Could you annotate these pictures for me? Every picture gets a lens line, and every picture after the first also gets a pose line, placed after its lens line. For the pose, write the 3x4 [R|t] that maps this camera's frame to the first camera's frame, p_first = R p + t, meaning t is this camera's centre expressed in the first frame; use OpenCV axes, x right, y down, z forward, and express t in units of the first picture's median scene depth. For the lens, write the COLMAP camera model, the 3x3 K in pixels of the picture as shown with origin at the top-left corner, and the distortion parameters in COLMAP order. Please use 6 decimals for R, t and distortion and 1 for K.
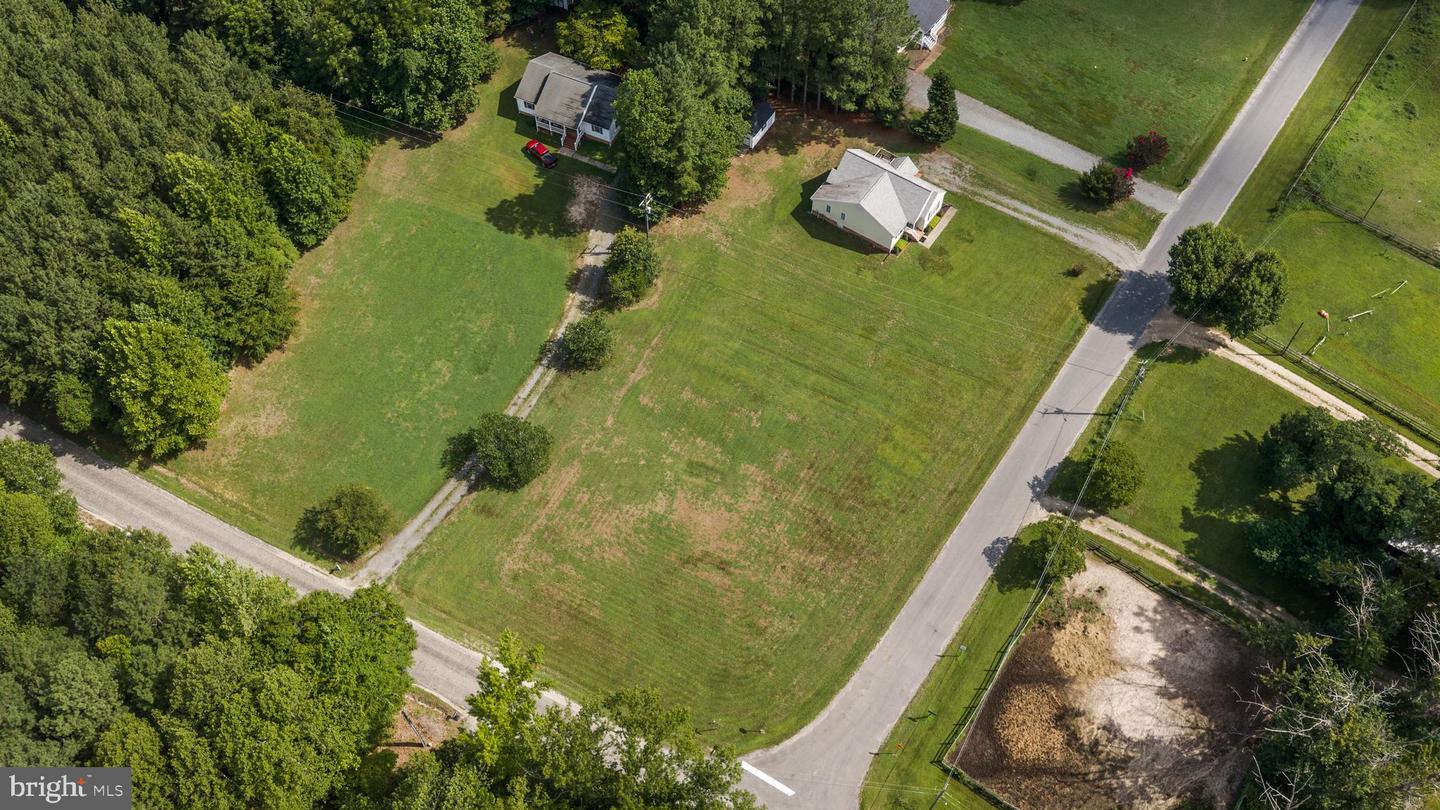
lens RADIAL K [[1217.9, 0, 720.0], [0, 1217.9, 405.0], [0, 0, 1]] dist [-0.002288, -0.002933]
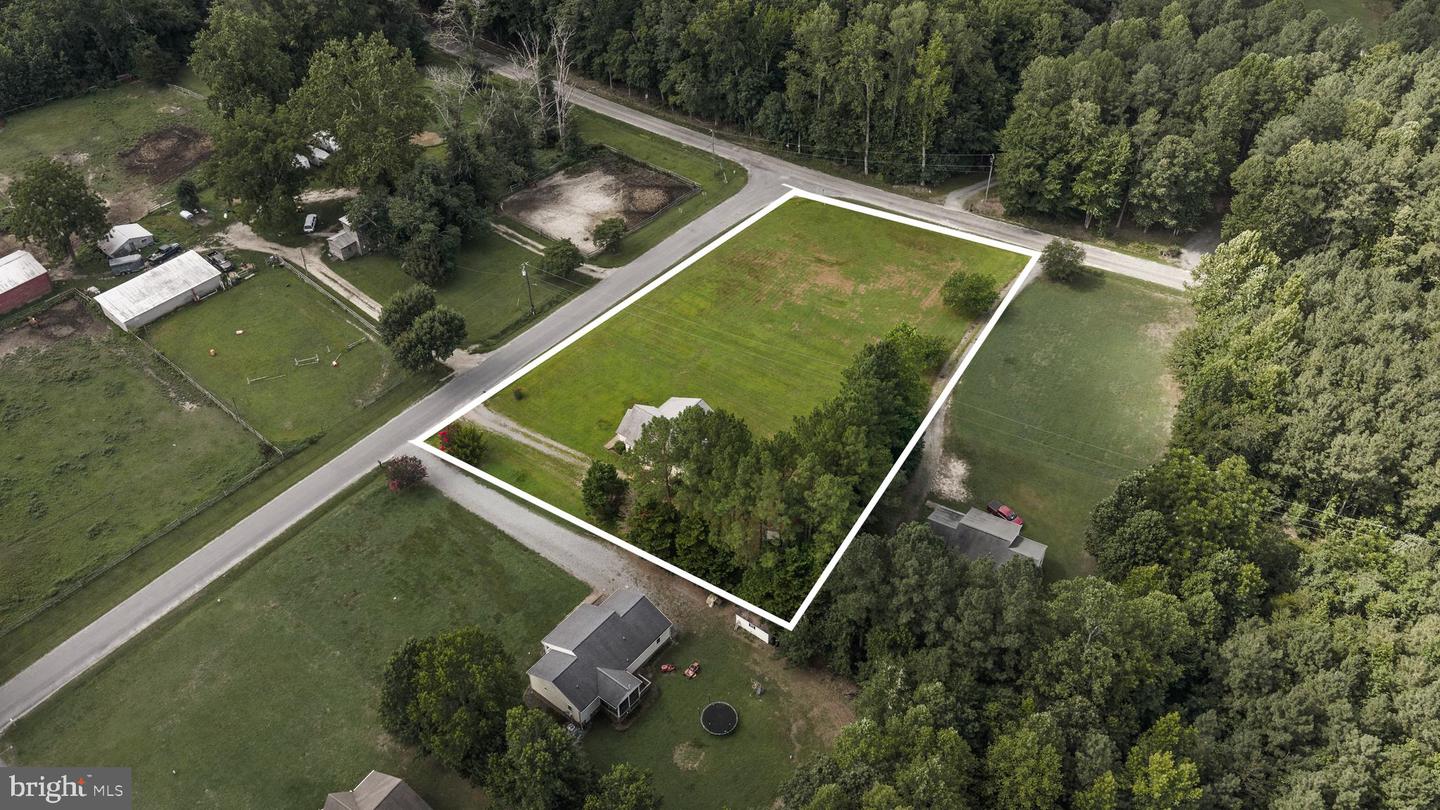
lens RADIAL K [[1217.9, 0, 720.0], [0, 1217.9, 405.0], [0, 0, 1]] dist [-0.002288, -0.002933]
pose [[-0.998309, -0.037230, 0.044642, 0.045090], [0.050141, -0.162966, 0.985357, -1.220246], [-0.029410, 0.985929, 0.164557, 0.783862]]
